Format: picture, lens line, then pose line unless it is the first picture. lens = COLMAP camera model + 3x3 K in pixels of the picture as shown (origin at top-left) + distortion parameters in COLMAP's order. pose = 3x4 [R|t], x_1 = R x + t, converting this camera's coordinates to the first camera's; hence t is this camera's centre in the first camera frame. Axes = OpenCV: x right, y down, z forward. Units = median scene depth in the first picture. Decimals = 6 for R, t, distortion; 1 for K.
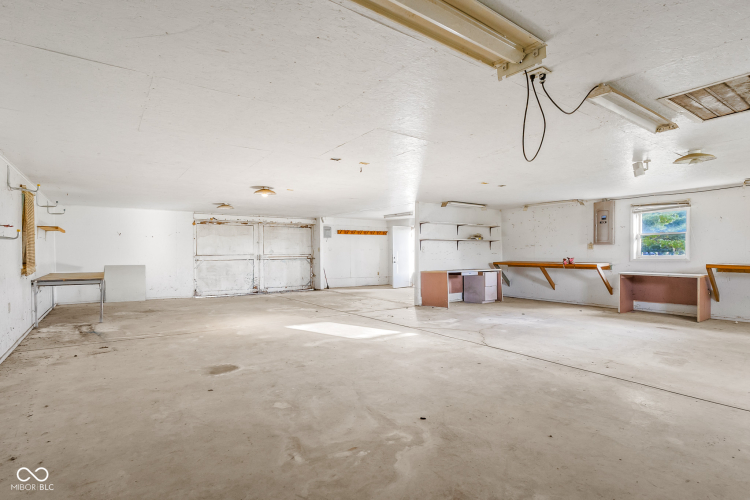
lens RADIAL K [[384.3, 0, 375.3], [0, 384.3, 253.5], [0, 0, 1]] dist [-0.003508, -0.000232]
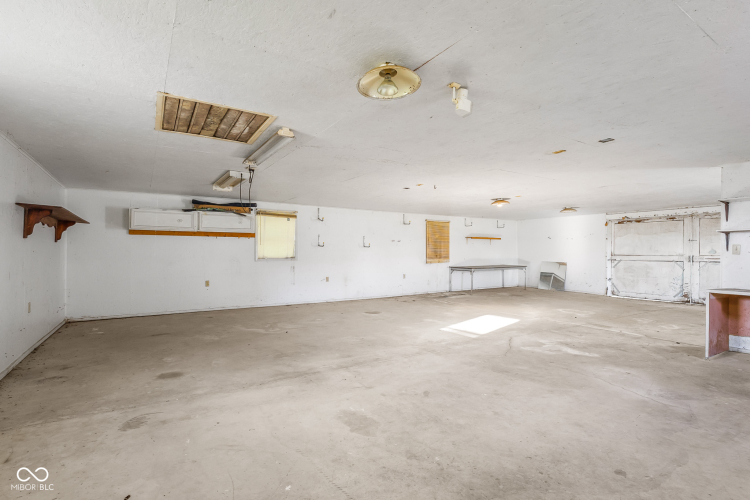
lens RADIAL K [[384.3, 0, 377.9], [0, 384.3, 250.2], [0, 0, 1]] dist [-0.003508, -0.000232]
pose [[-0.066364, -0.000237, -0.997795, 0.582992], [-0.003539, 0.999994, -0.000002, -0.006165], [0.997789, 0.003531, -0.066364, 0.434410]]
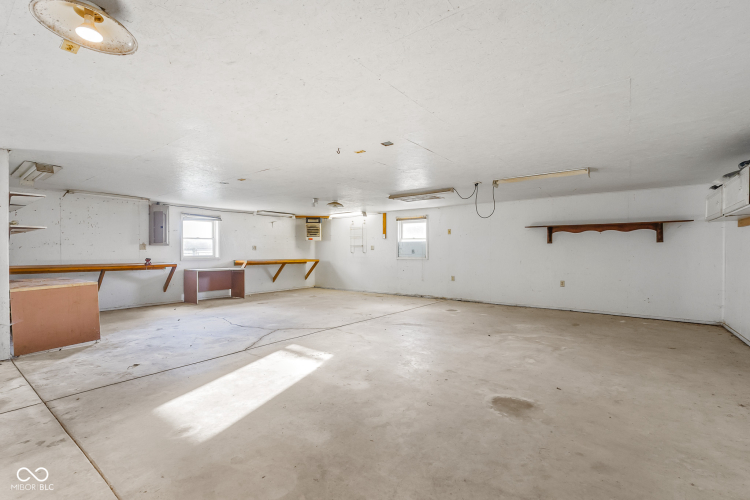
lens RADIAL K [[341.0, 0, 372.8], [0, 341.0, 251.0], [0, 0, 1]] dist [-0.001043, -0.000163]
pose [[-0.285586, 0.008601, 0.958315, -0.369974], [0.001984, 0.999963, -0.008384, 0.000748], [-0.958351, -0.000493, -0.285592, 0.553662]]
